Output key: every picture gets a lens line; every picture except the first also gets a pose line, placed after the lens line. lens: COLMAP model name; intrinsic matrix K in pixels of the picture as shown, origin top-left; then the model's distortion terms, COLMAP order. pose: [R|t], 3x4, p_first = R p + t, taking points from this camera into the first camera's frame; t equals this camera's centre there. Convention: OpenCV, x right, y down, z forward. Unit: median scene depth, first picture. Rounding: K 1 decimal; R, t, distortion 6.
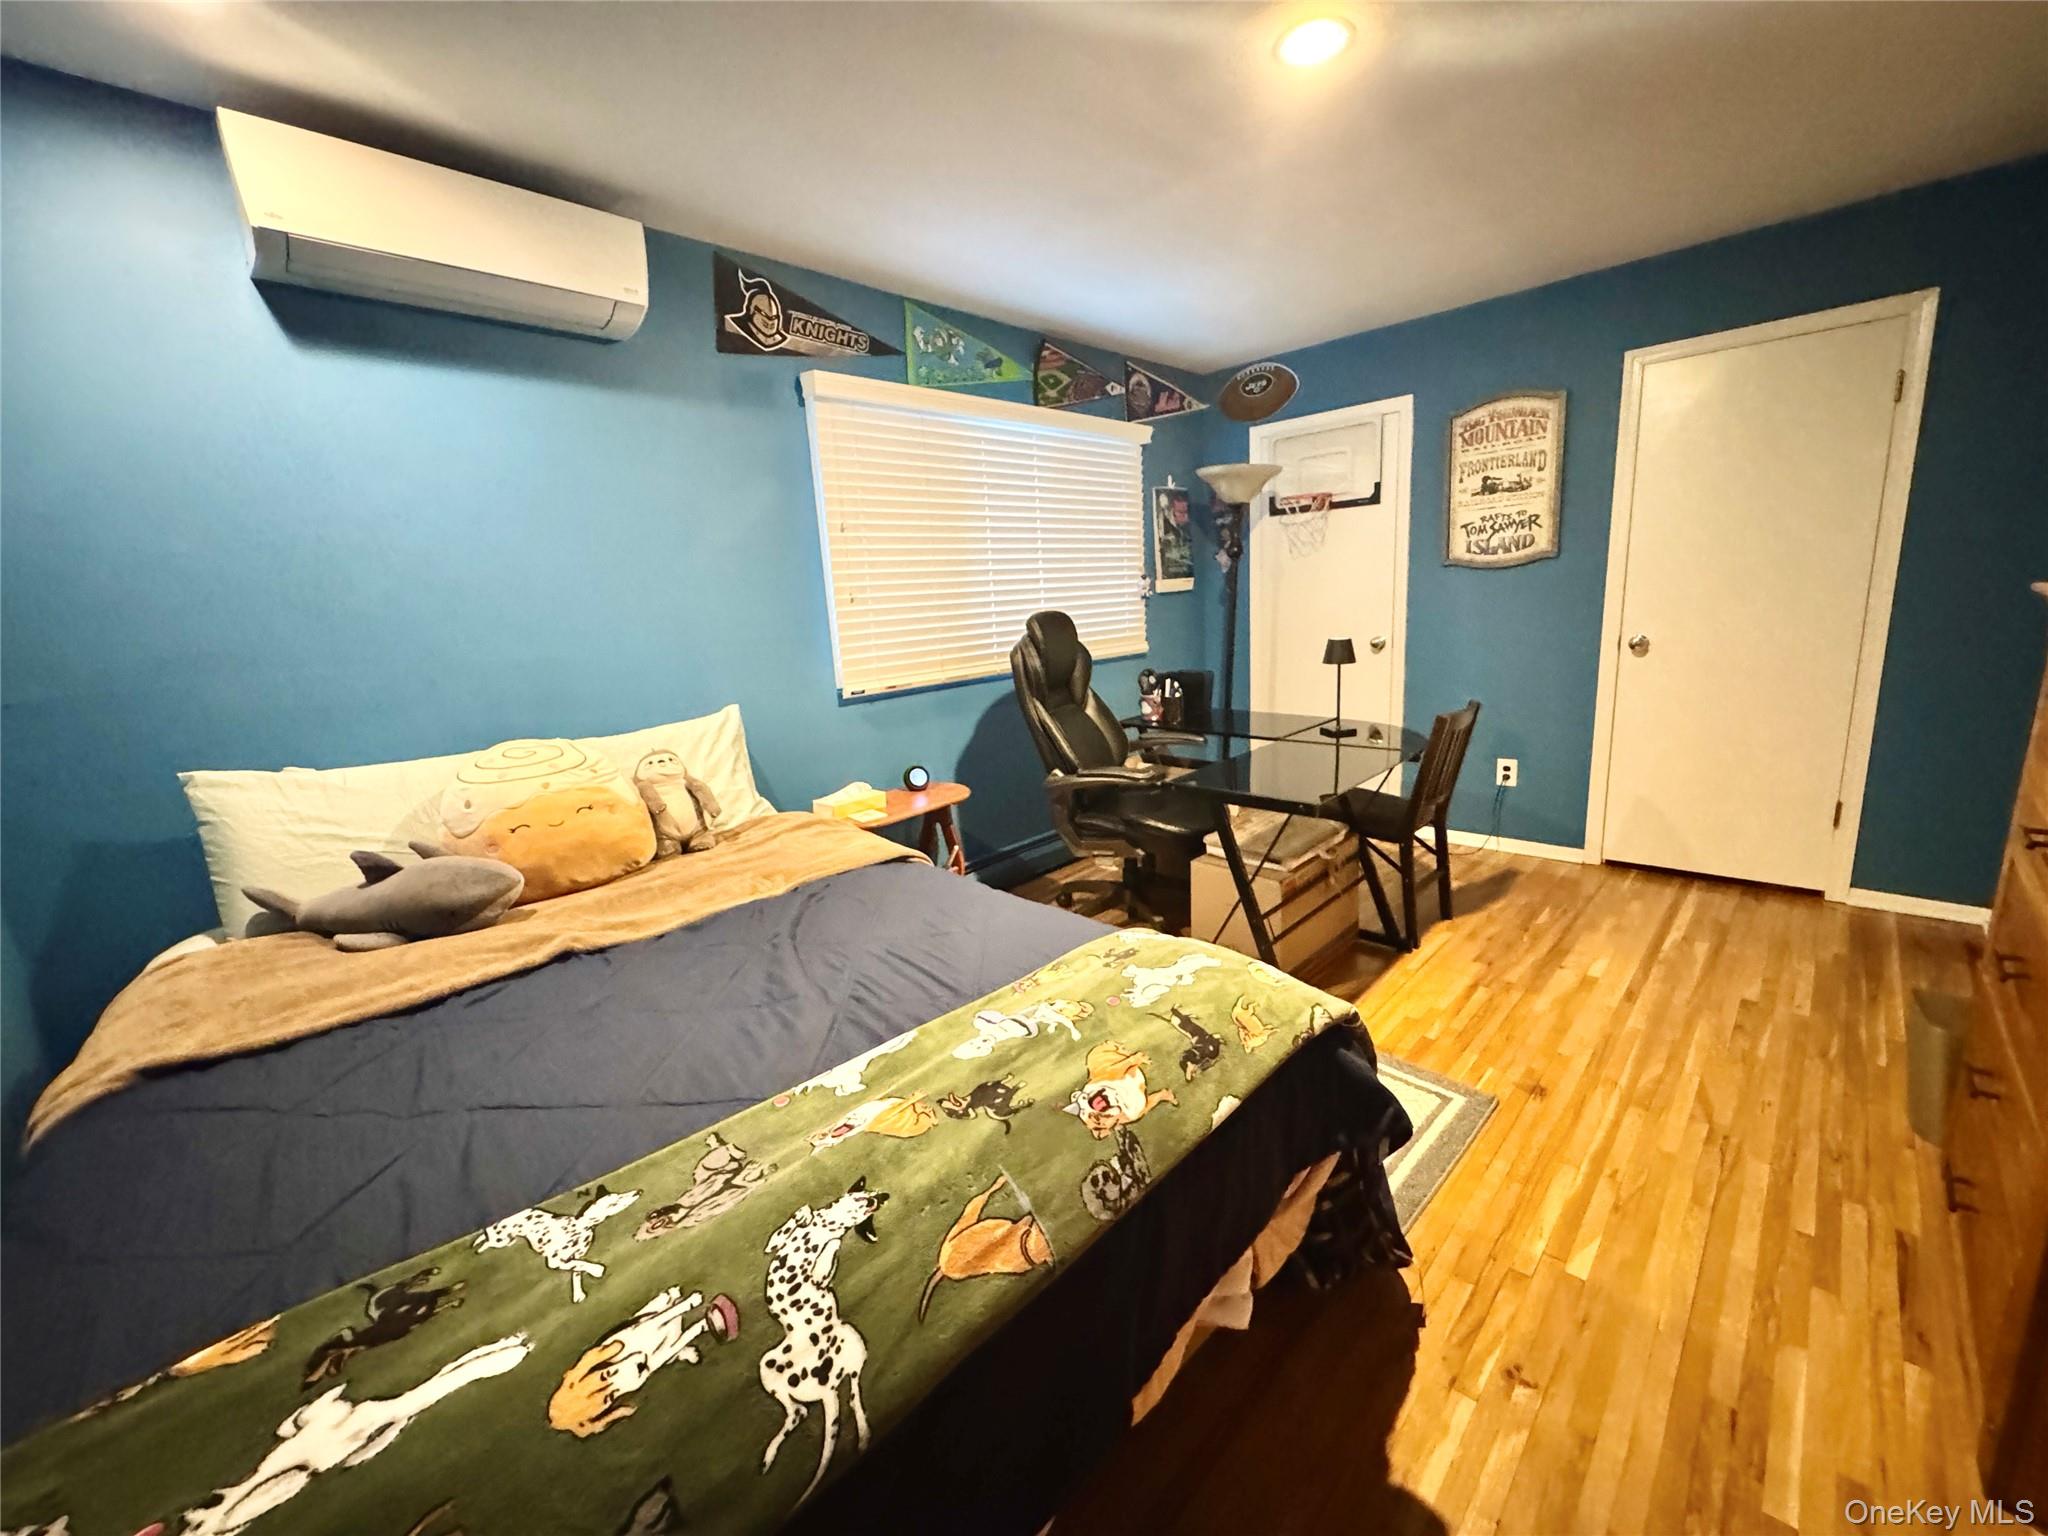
lens RADIAL K [[827.3, 0, 1030.1], [0, 827.3, 766.7], [0, 0, 1]] dist [0.002107, 0.000194]
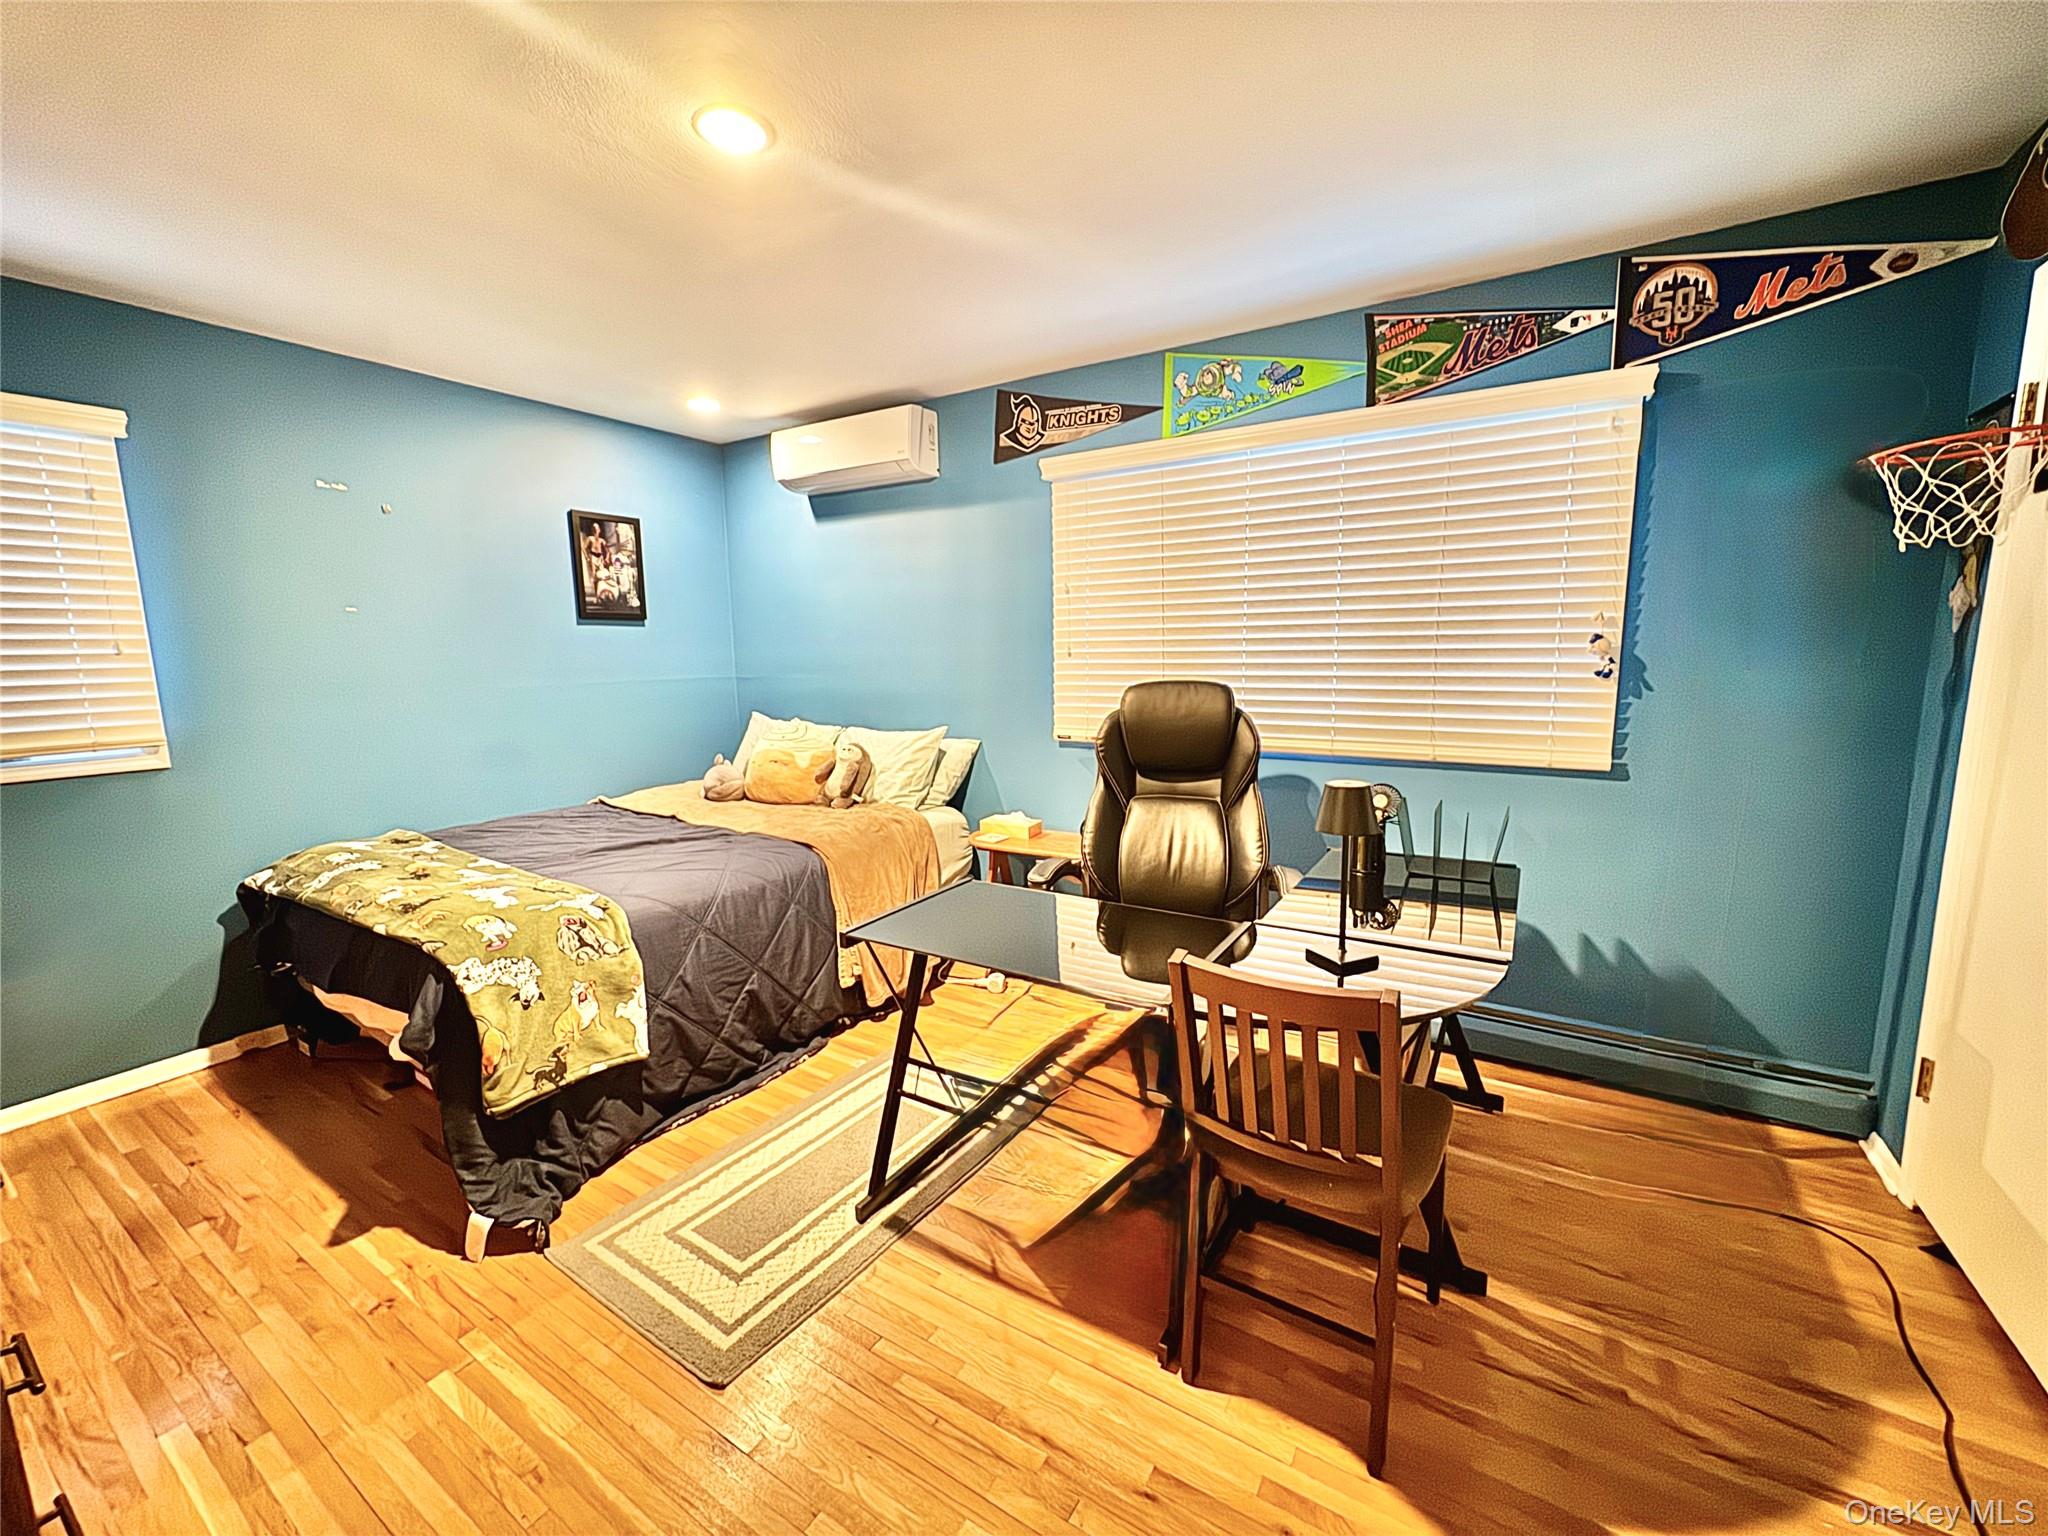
lens RADIAL K [[827.3, 0, 1033.8], [0, 827.3, 773.8], [0, 0, 1]] dist [0.002107, 0.000194]
pose [[0.200718, 0.201113, -0.958783, 0.826885], [-0.201905, 0.966182, 0.160397, -0.204087], [0.958617, 0.161388, 0.234536, 0.683722]]
